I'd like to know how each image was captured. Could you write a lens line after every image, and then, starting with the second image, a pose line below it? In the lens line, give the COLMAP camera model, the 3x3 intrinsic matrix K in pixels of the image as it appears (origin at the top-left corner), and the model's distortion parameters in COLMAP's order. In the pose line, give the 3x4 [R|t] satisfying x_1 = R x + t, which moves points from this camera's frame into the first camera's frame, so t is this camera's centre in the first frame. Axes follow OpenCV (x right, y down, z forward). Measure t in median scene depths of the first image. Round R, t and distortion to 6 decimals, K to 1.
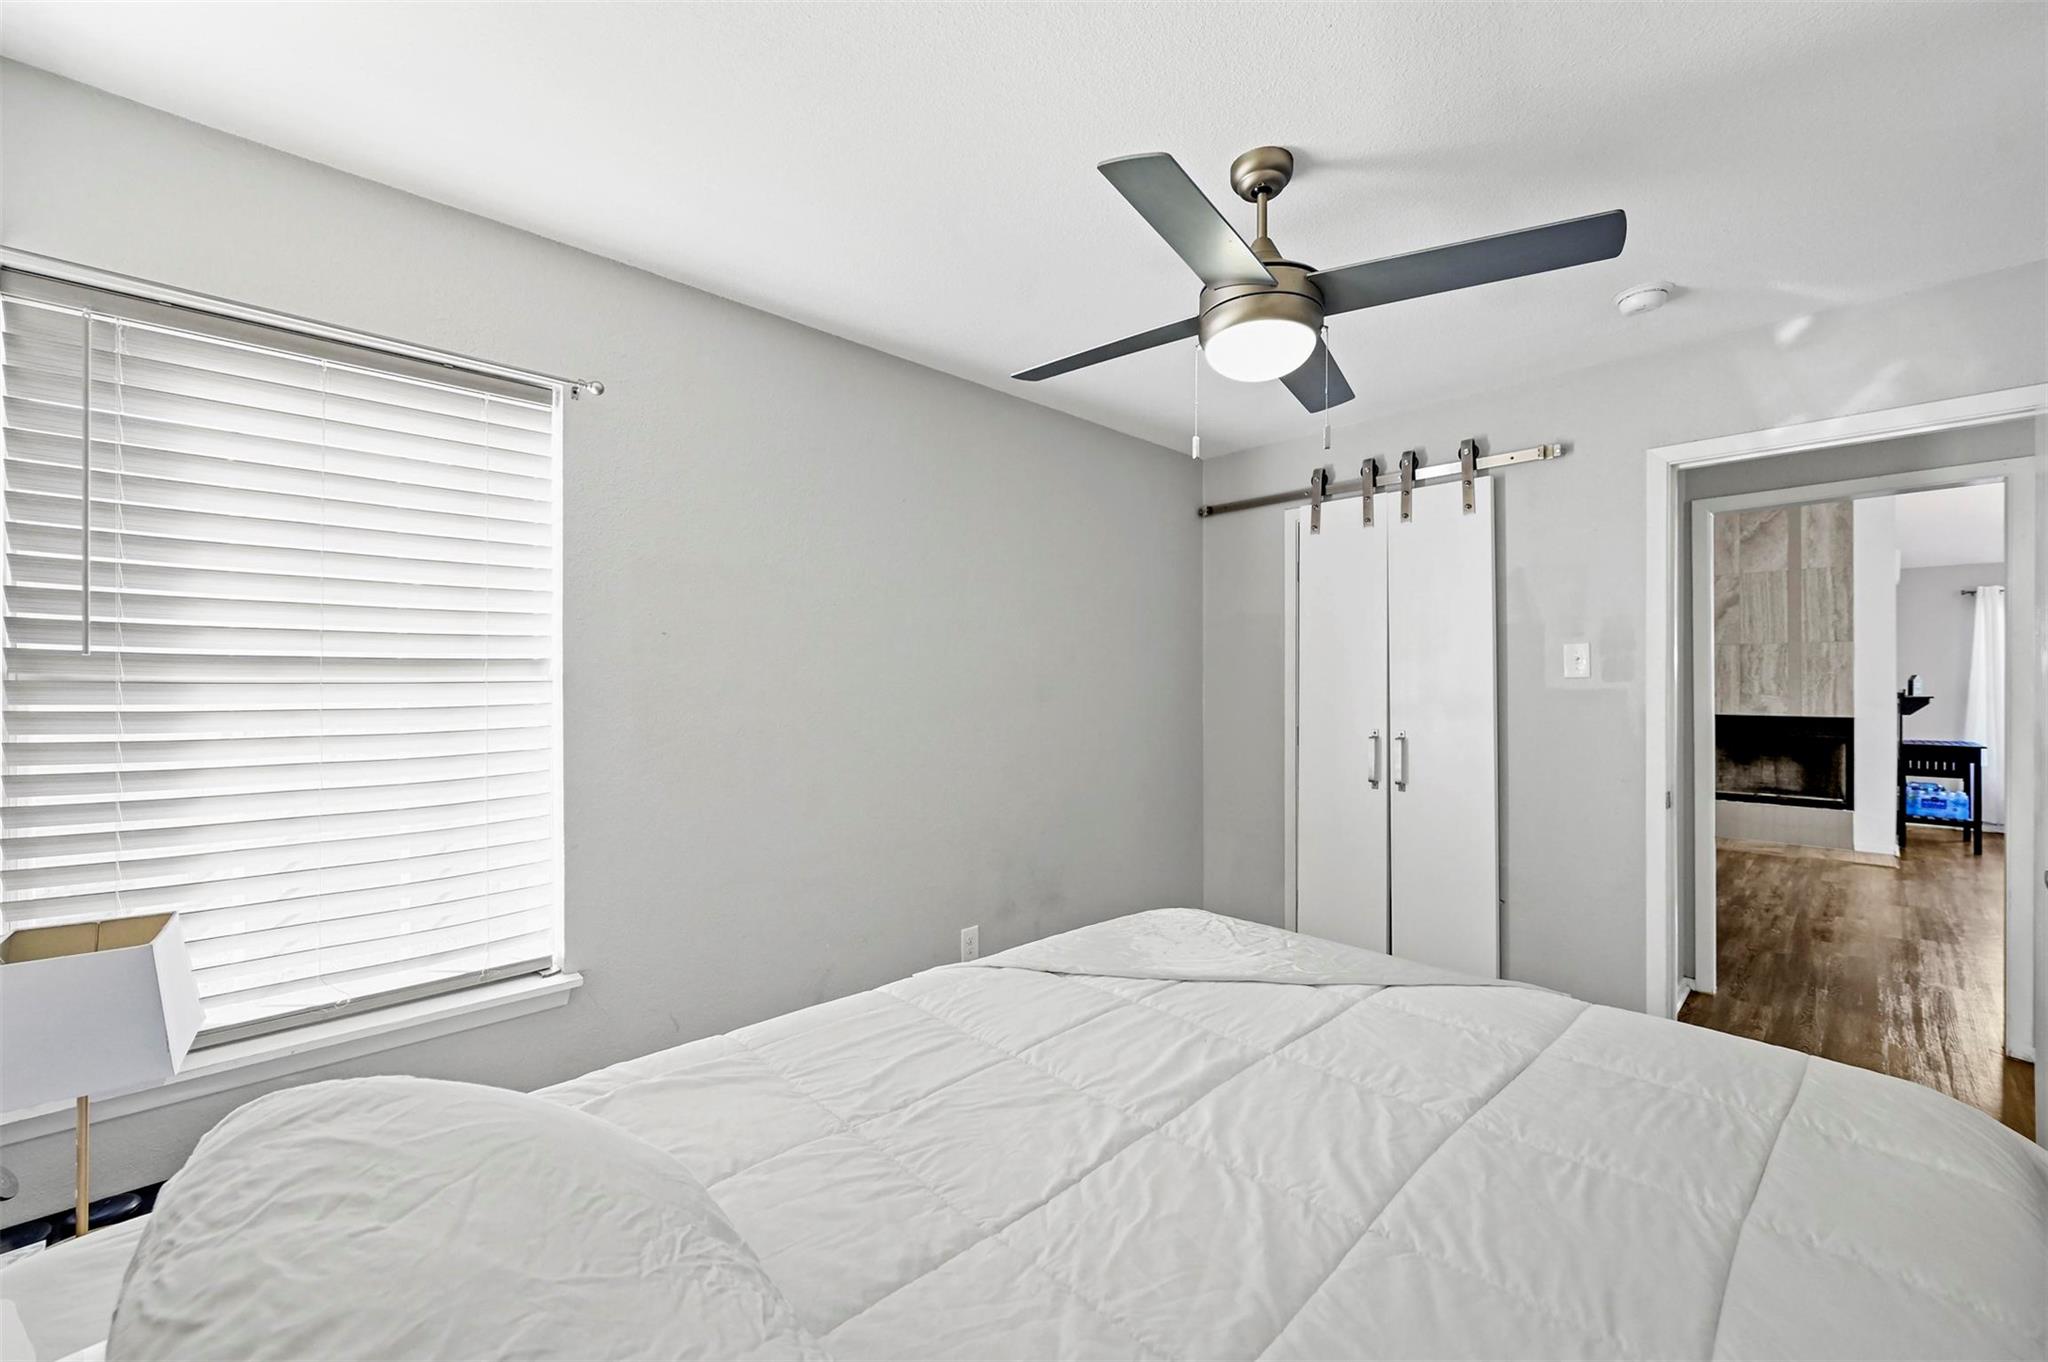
lens RADIAL K [[811.4, 0, 1019.9], [0, 811.4, 682.1], [0, 0, 1]] dist [-0.000751, 0.000833]
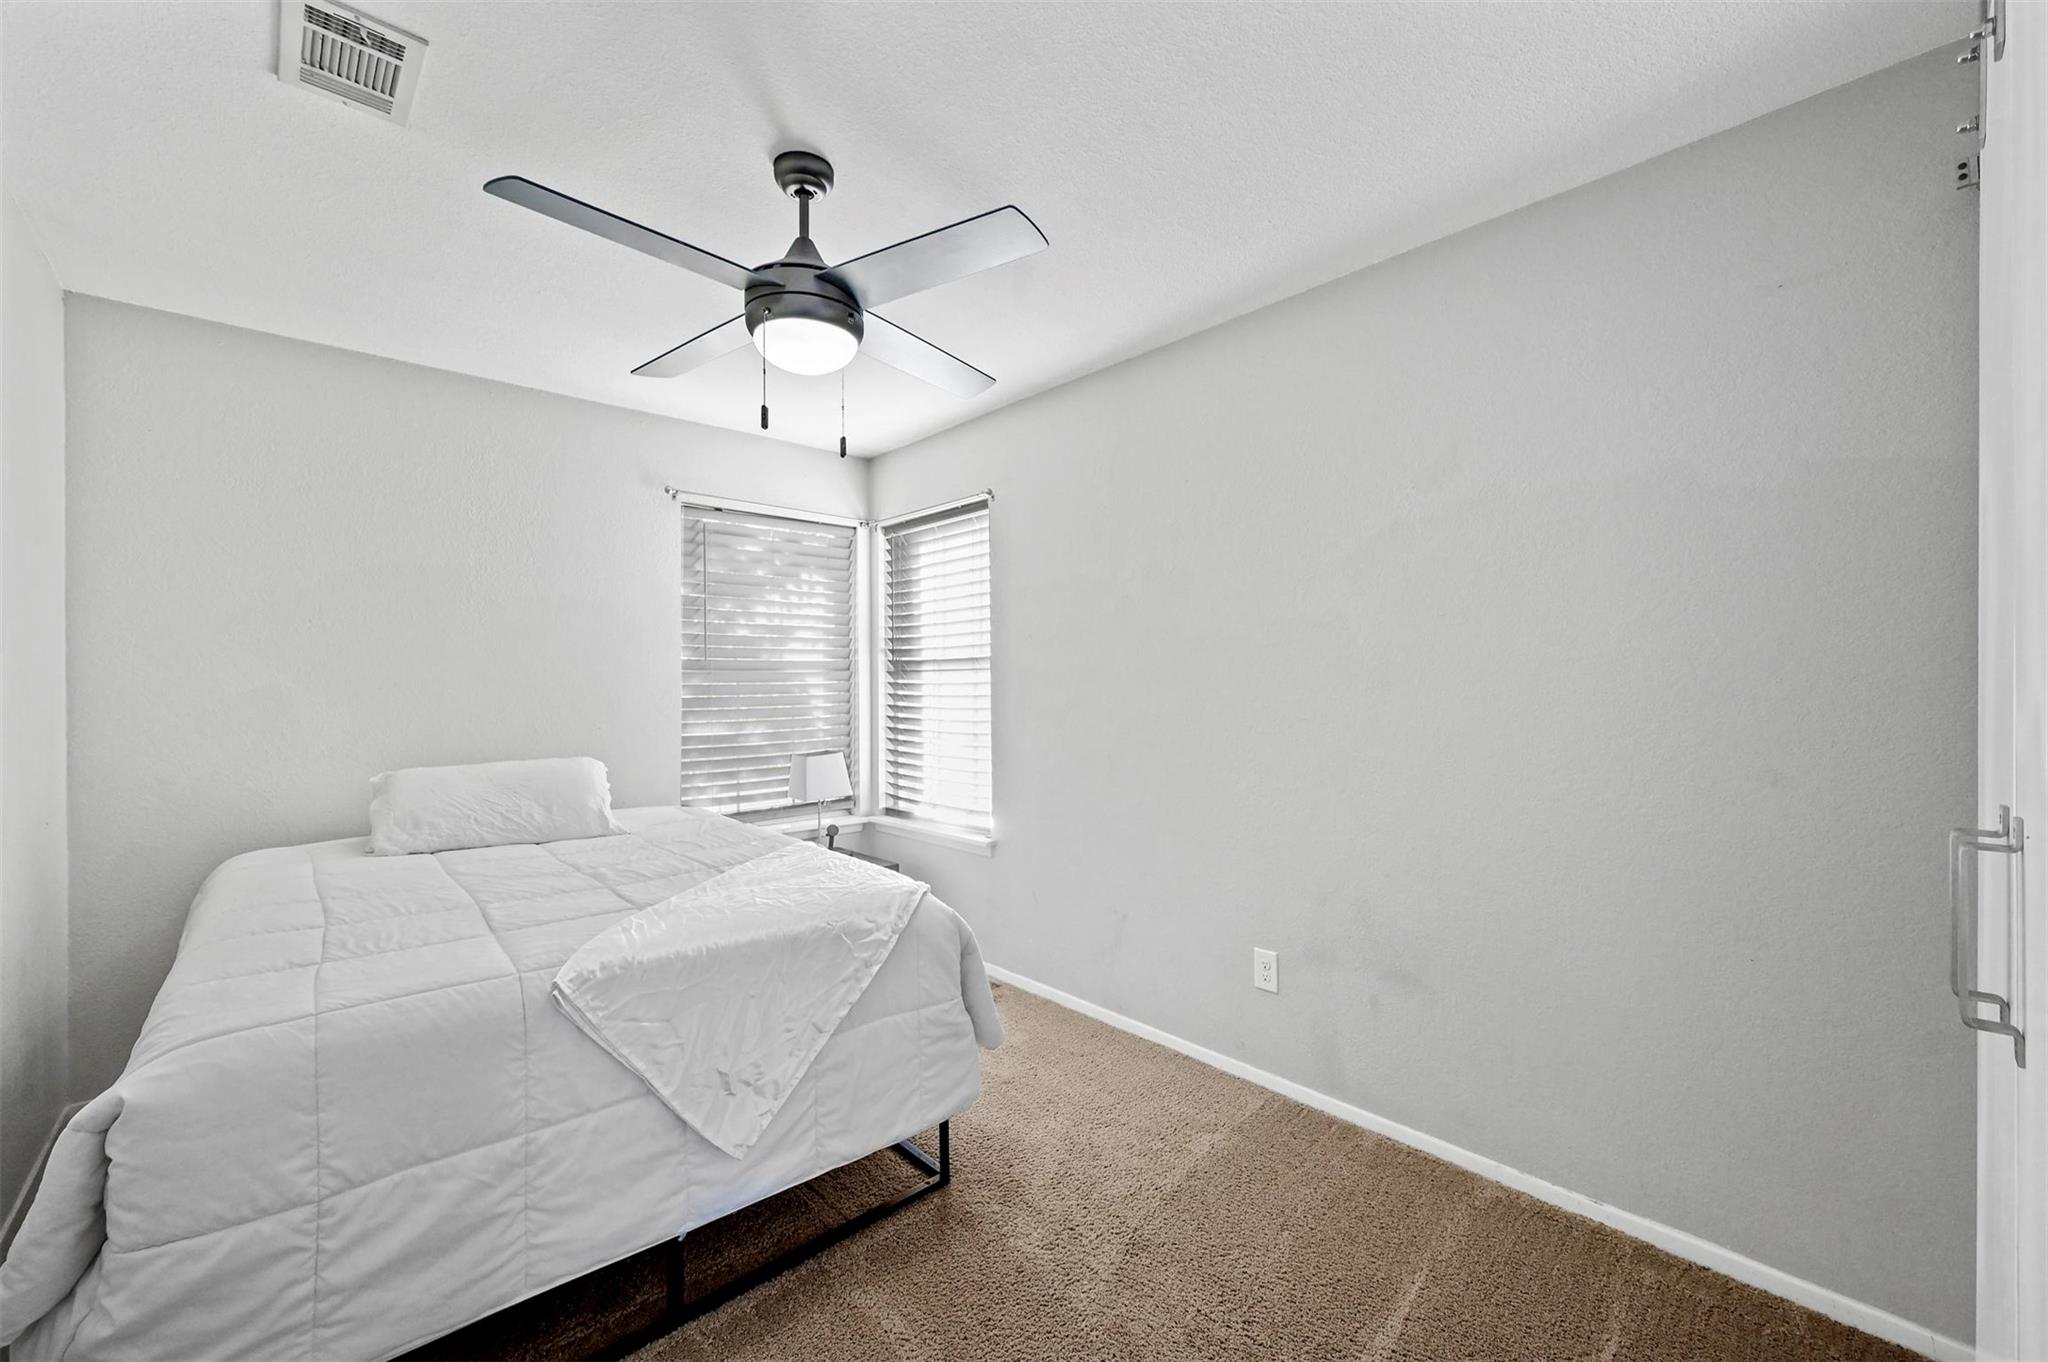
lens RADIAL K [[811.4, 0, 1030.2], [0, 811.4, 686.8], [0, 0, 1]] dist [-0.000751, 0.000833]
pose [[-0.016052, 0.006023, -0.999853, 0.740294], [0.009832, 0.999934, 0.005866, 0.018563], [0.999823, -0.009736, -0.016110, 0.718797]]
